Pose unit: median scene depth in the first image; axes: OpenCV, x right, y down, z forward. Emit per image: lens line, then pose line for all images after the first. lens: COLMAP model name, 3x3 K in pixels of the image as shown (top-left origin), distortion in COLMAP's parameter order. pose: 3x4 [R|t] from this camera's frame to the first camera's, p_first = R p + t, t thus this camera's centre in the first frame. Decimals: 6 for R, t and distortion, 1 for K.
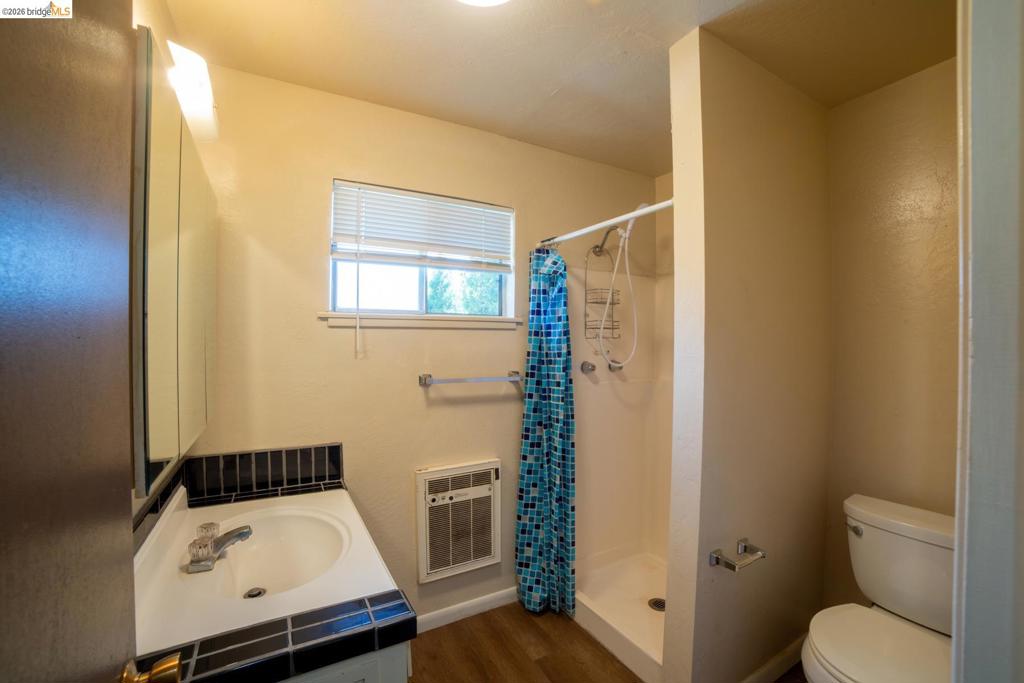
lens RADIAL K [[414.9, 0, 512.0], [0, 414.9, 341.5], [0, 0, 1]] dist [-0.106981, 0.037460]
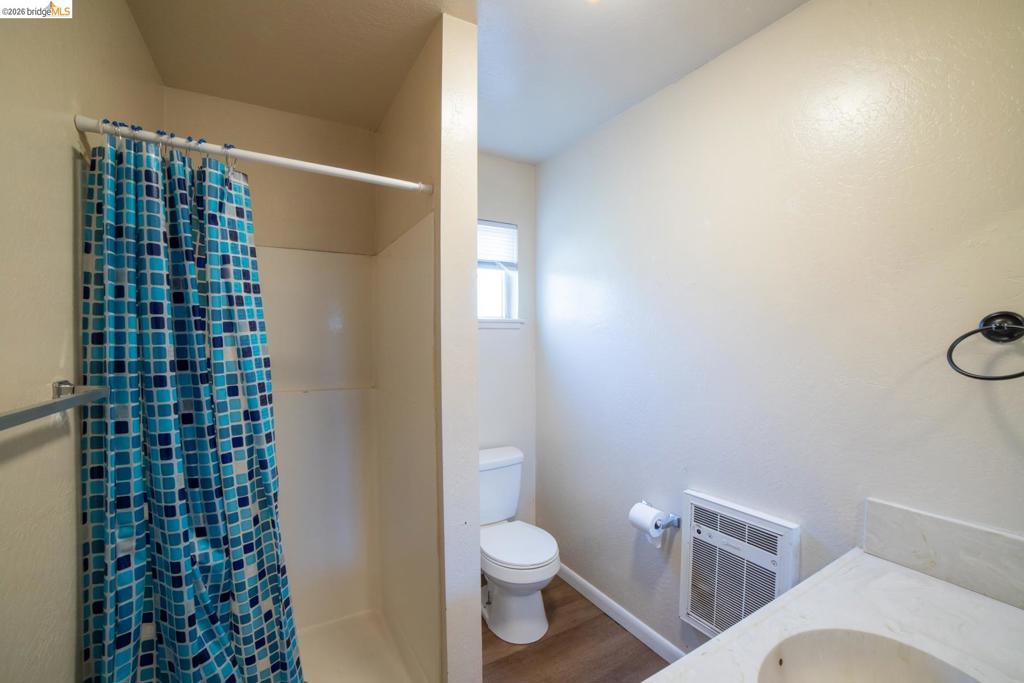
lens RADIAL K [[414.9, 0, 512.0], [0, 414.9, 341.5], [0, 0, 1]] dist [-0.106981, 0.037460]
pose [[0.007962, -0.001729, -0.999967, 0.627500], [-0.004355, 0.999989, -0.001763, 0.000744], [0.999959, 0.004368, 0.007954, 0.605814]]
